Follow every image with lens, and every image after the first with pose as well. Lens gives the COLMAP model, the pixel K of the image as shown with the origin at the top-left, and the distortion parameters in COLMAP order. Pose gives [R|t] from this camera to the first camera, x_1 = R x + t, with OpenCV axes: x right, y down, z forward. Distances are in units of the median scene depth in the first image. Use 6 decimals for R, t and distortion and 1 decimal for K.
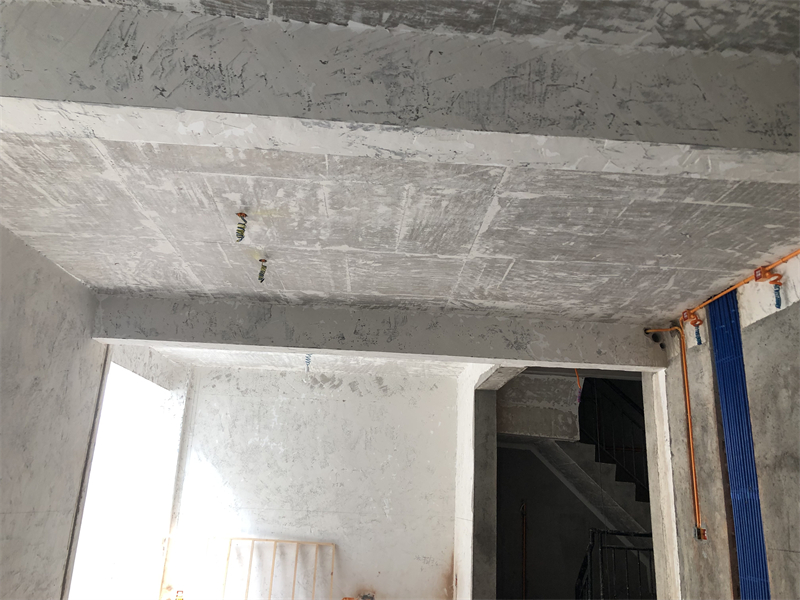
lens RADIAL K [[658.0, 0, 408.3], [0, 658.0, 285.0], [0, 0, 1]] dist [0.024223, -0.026327]
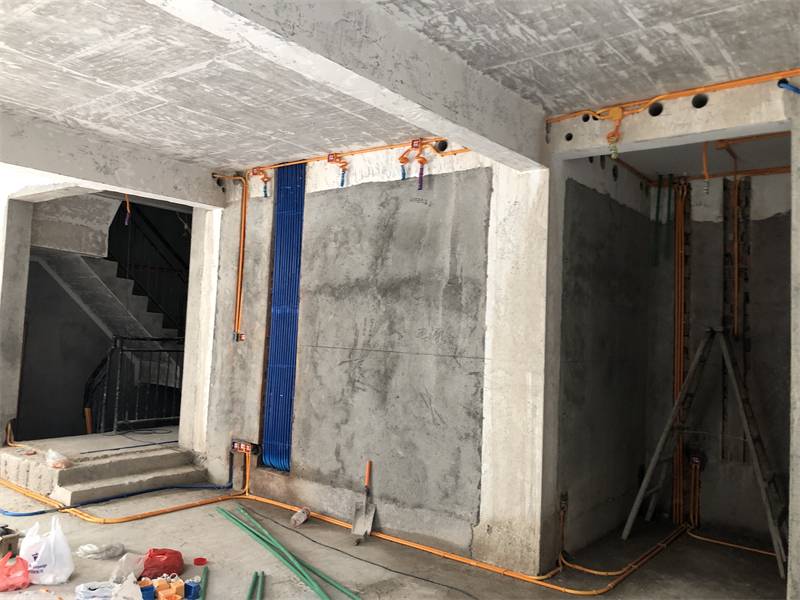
lens RADIAL K [[658.0, 0, 392.1], [0, 658.0, 285.9], [0, 0, 1]] dist [0.024223, -0.026327]
pose [[0.666980, 0.037048, 0.744154, -0.355282], [-0.243520, 0.954751, 0.170732, -0.024408], [-0.704156, -0.295091, 0.645821, -0.043521]]
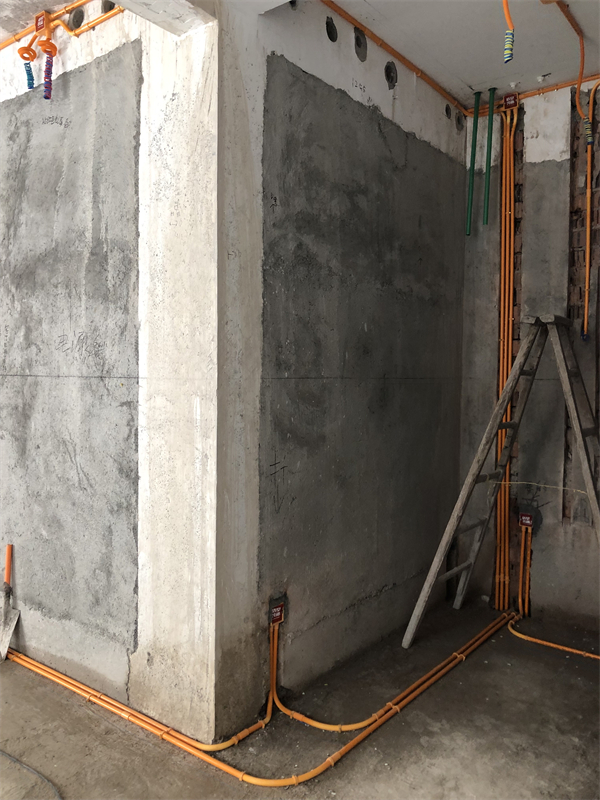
lens RADIAL K [[658.0, 0, 295.1], [0, 658.0, 394.6], [0, 0, 1]] dist [0.024223, -0.026327]
pose [[0.666574, -0.061270, 0.742916, 0.149060], [-0.210792, 0.940448, 0.266692, 0.047030], [-0.715014, -0.334371, 0.613963, 0.007070]]
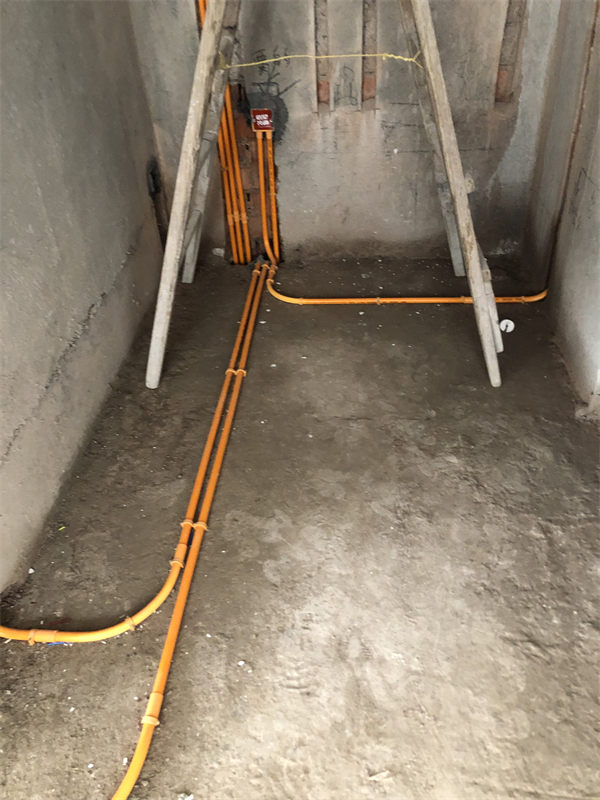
lens RADIAL K [[658.0, 0, 296.2], [0, 658.0, 404.8], [0, 0, 1]] dist [0.024223, -0.026327]
pose [[0.144297, -0.657016, 0.739938, 0.429422], [-0.236232, 0.703271, 0.670526, 0.161578], [-0.960923, -0.271552, -0.053728, 0.203114]]
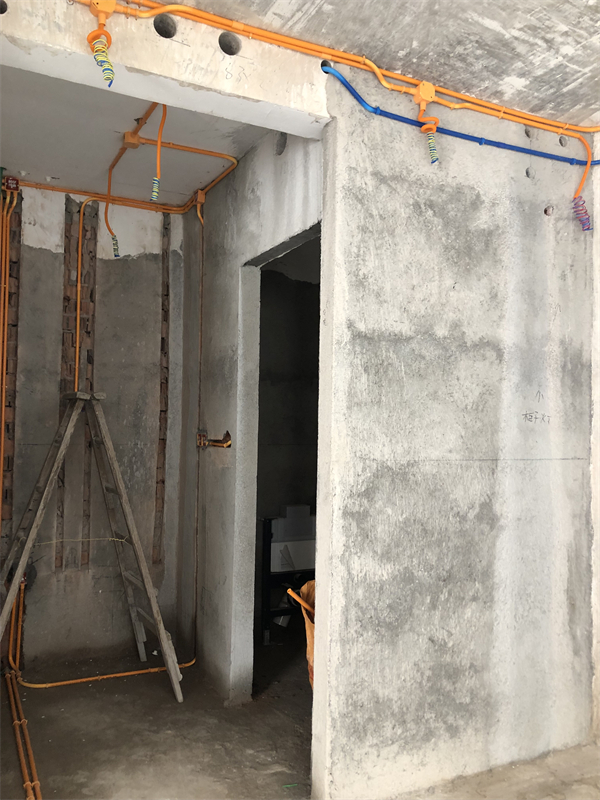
lens RADIAL K [[658.0, 0, 300.7], [0, 658.0, 403.4], [0, 0, 1]] dist [0.024223, -0.026327]
pose [[-0.394934, -0.014642, 0.918593, -0.003697], [-0.314517, 0.941609, -0.120213, 0.127831], [-0.863195, -0.336389, -0.376478, 0.351984]]
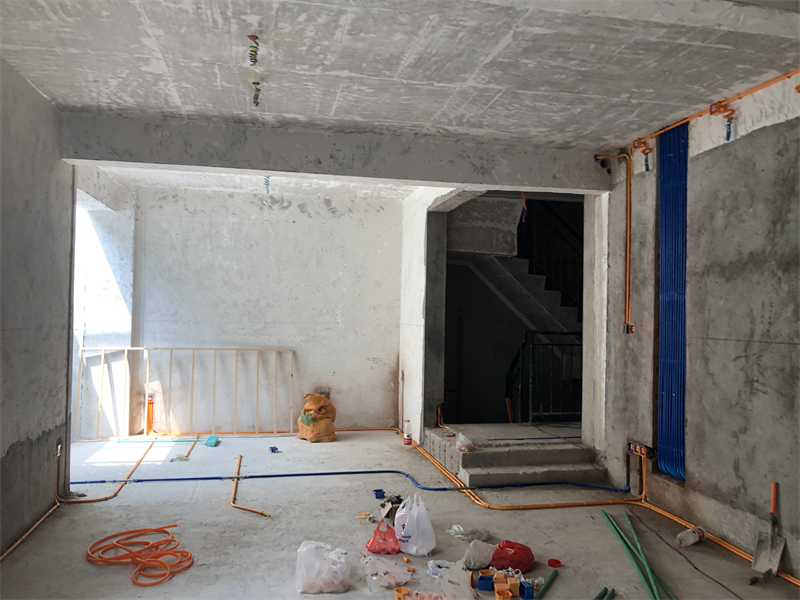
lens RADIAL K [[658.0, 0, 409.0], [0, 658.0, 299.2], [0, 0, 1]] dist [0.024223, -0.026327]
pose [[0.987822, -0.022388, 0.153971, -0.147630], [-0.023233, 0.957274, 0.288248, -0.016869], [-0.153846, -0.288315, 0.945096, -0.069664]]
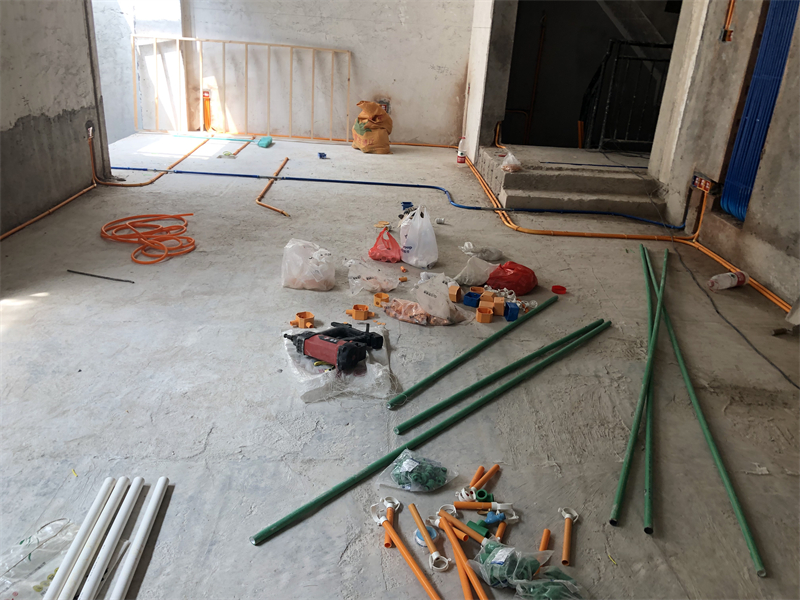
lens RADIAL K [[658.0, 0, 401.3], [0, 658.0, 287.6], [0, 0, 1]] dist [0.024223, -0.026327]
pose [[0.999293, 0.032282, -0.019264, -0.005262], [-0.012737, 0.772868, 0.634439, 0.053309], [0.035370, -0.633746, 0.772733, -0.003732]]
